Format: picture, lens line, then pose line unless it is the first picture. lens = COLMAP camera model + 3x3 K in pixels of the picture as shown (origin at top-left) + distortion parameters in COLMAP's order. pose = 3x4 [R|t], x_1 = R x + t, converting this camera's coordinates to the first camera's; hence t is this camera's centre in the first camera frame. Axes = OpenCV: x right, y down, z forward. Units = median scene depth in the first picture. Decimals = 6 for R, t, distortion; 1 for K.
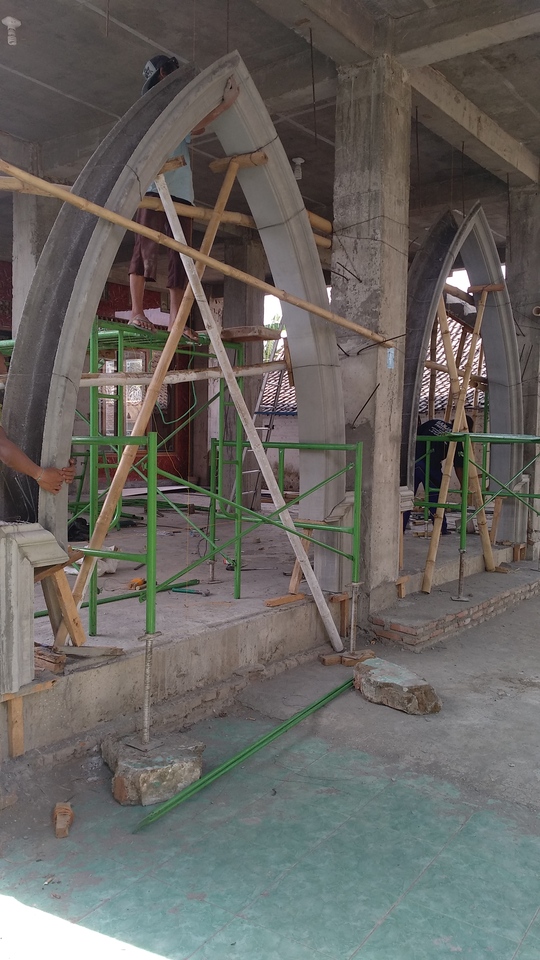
lens RADIAL K [[778.7, 0, 270.0], [0, 778.7, 480.0], [0, 0, 1]] dist [0.003605, -0.002487]
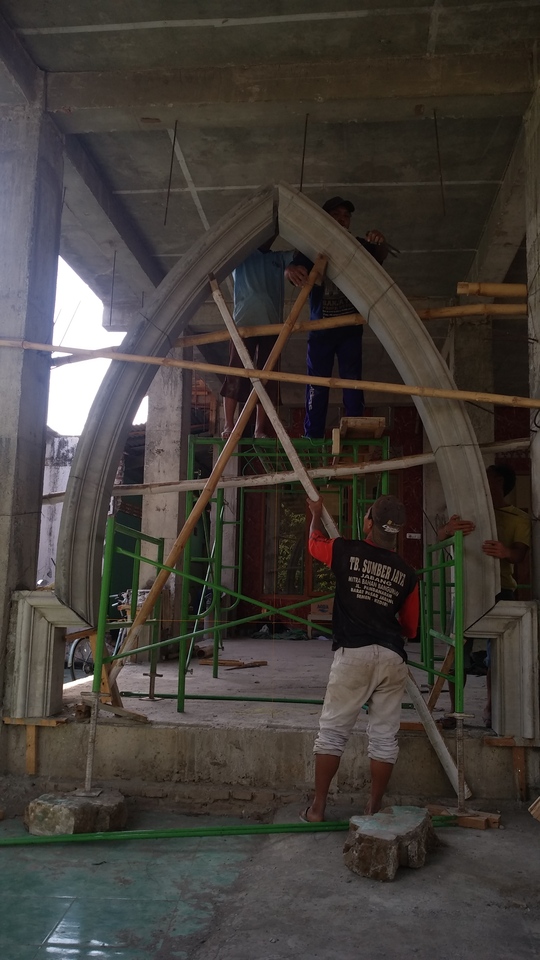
lens RADIAL K [[778.7, 0, 270.0], [0, 778.7, 480.0], [0, 0, 1]] dist [0.003605, -0.002487]
pose [[0.511393, -0.125337, -0.850158, 0.845975], [-0.061964, 0.981353, -0.181952, 0.066564], [0.857110, 0.145728, 0.494091, 0.501541]]
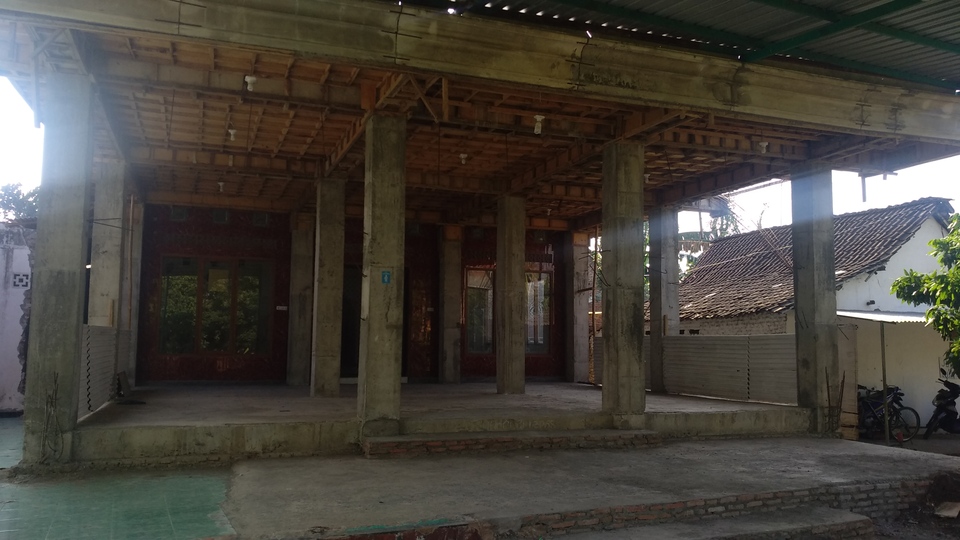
lens RADIAL K [[787.8, 0, 480.0], [0, 787.8, 270.0], [0, 0, 1]] dist [-0.002320, -0.001475]
pose [[0.839699, -0.061792, -0.539525, 1.626196], [-0.023181, 0.988521, -0.149294, 0.092659], [0.542557, 0.137868, 0.828628, -0.352065]]
